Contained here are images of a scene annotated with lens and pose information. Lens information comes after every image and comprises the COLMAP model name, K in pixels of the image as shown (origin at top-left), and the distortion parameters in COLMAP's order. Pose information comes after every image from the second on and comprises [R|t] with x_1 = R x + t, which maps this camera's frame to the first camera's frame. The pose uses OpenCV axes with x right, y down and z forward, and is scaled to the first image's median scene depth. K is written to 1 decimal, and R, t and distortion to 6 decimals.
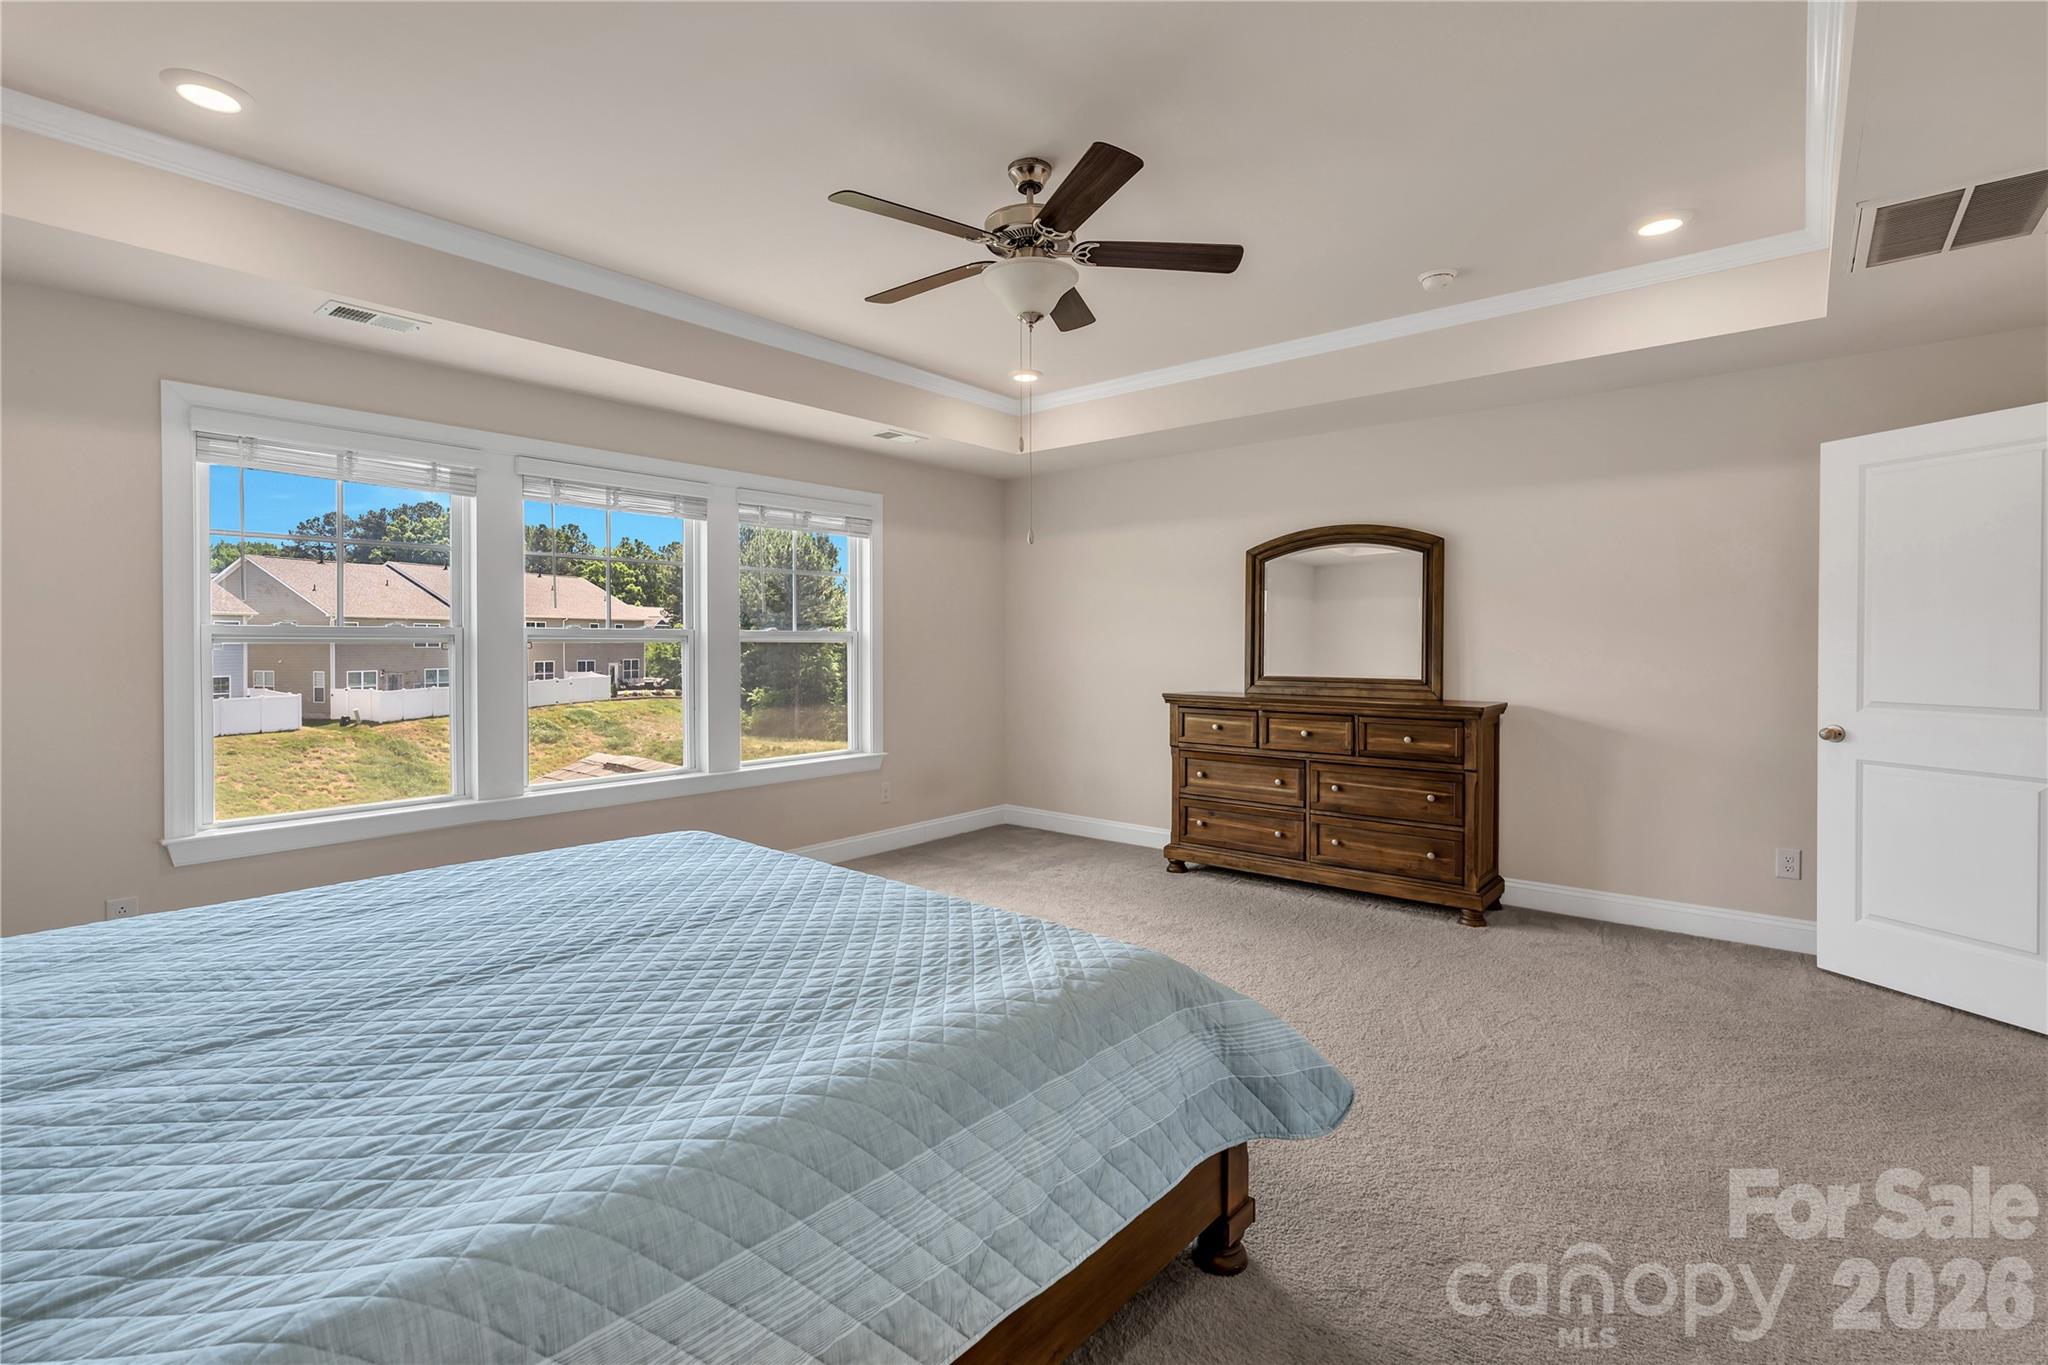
lens RADIAL K [[941.9, 0, 1032.8], [0, 941.9, 648.3], [0, 0, 1]] dist [-0.002639, 0.000102]
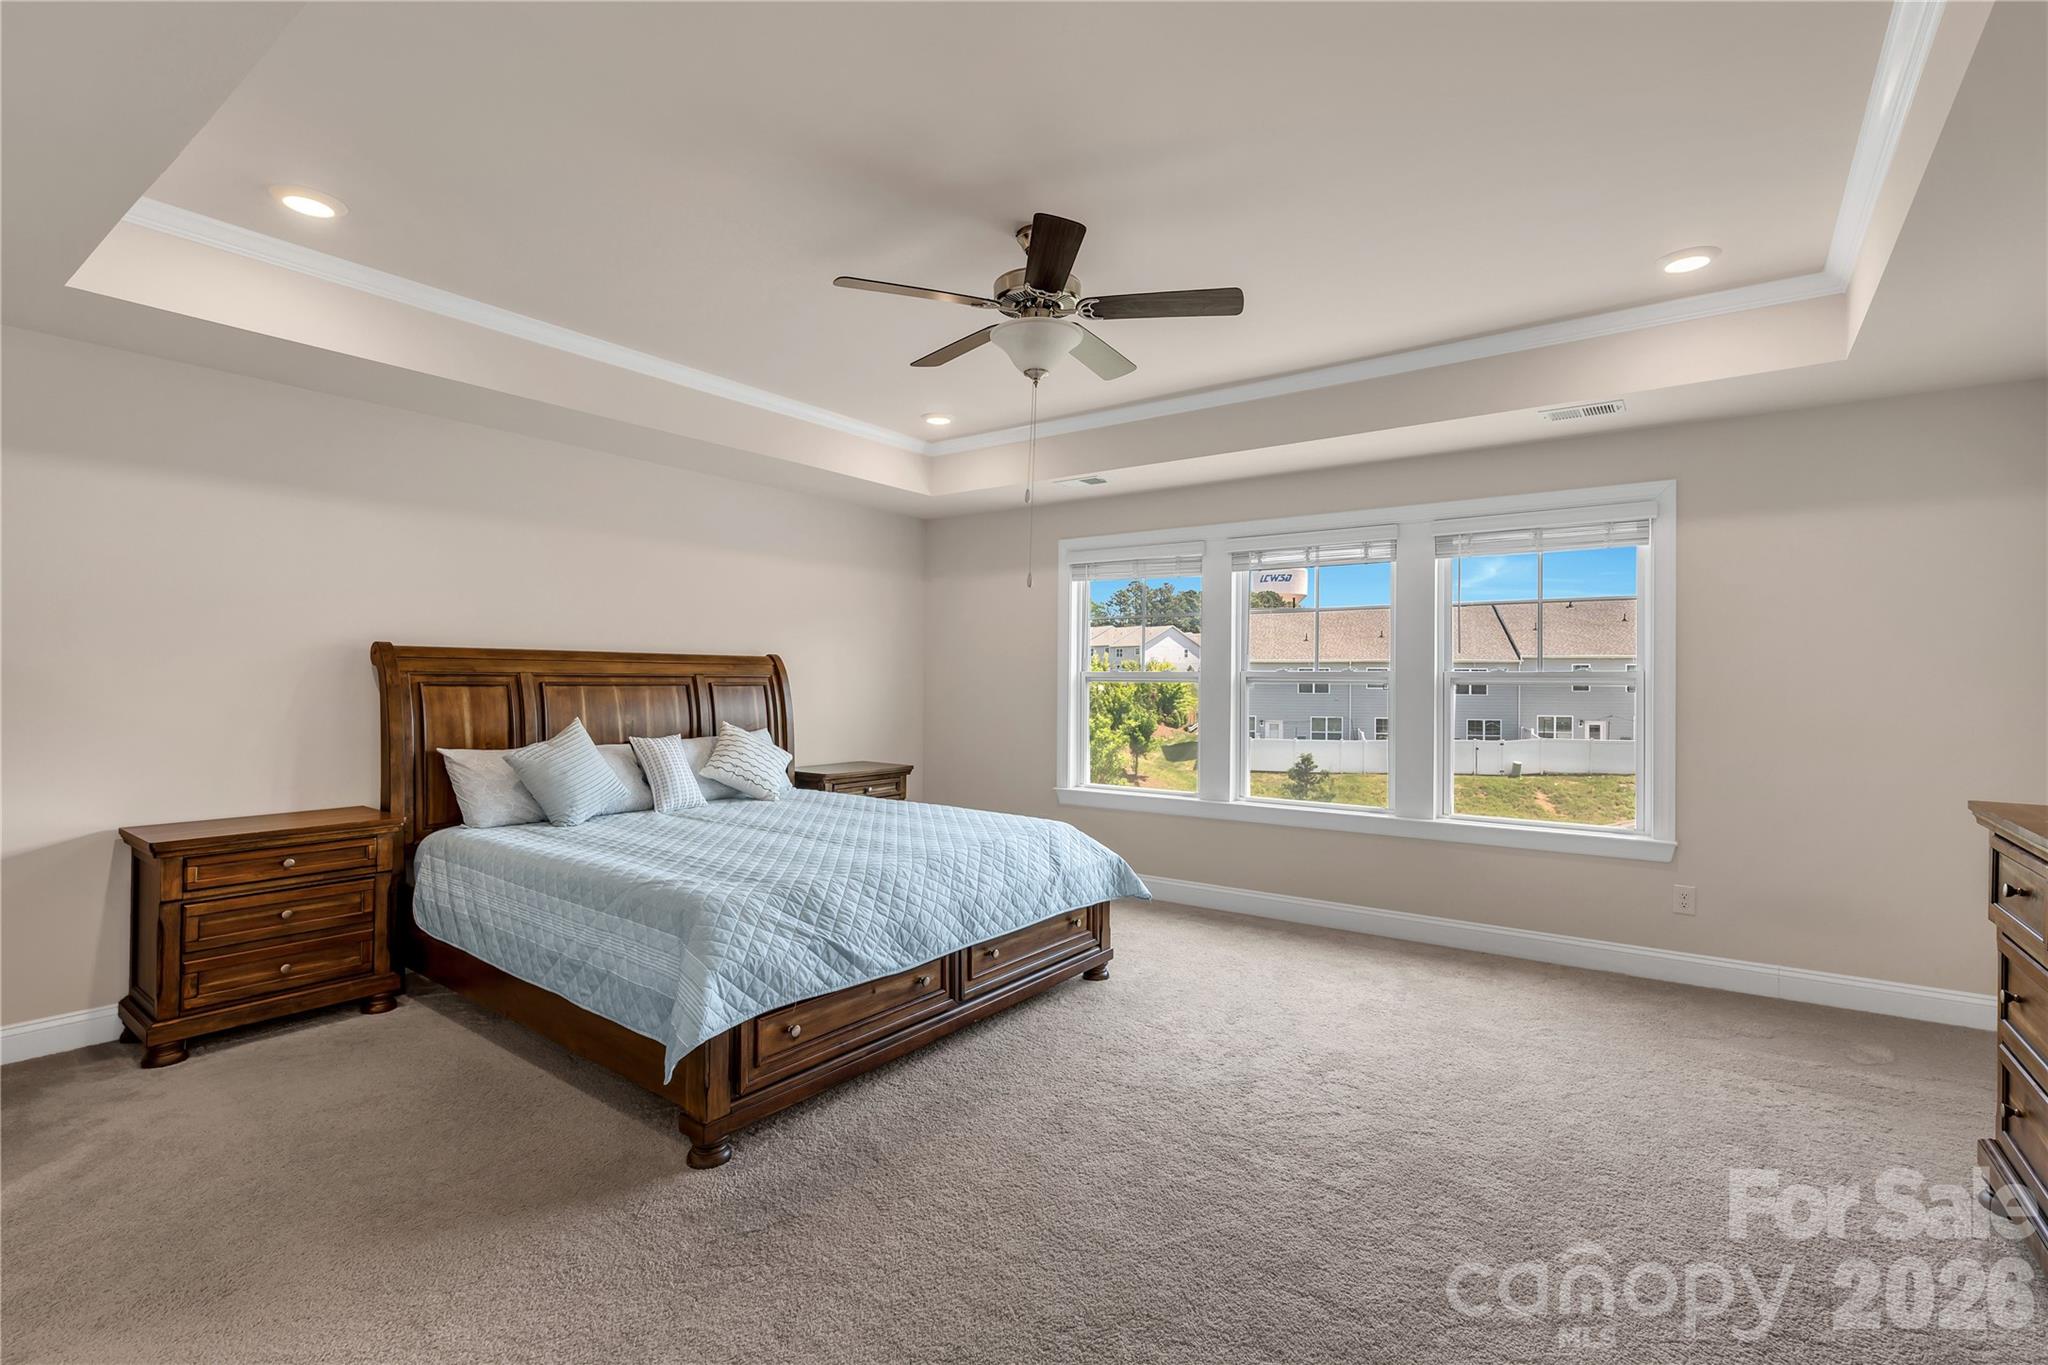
lens RADIAL K [[941.9, 0, 1032.8], [0, 941.9, 648.3], [0, 0, 1]] dist [-0.002639, 0.000102]
pose [[0.057742, -0.033349, -0.997774, 0.921092], [-0.016521, 0.999273, -0.034355, -0.004041], [0.998195, 0.018468, 0.057149, 0.822121]]
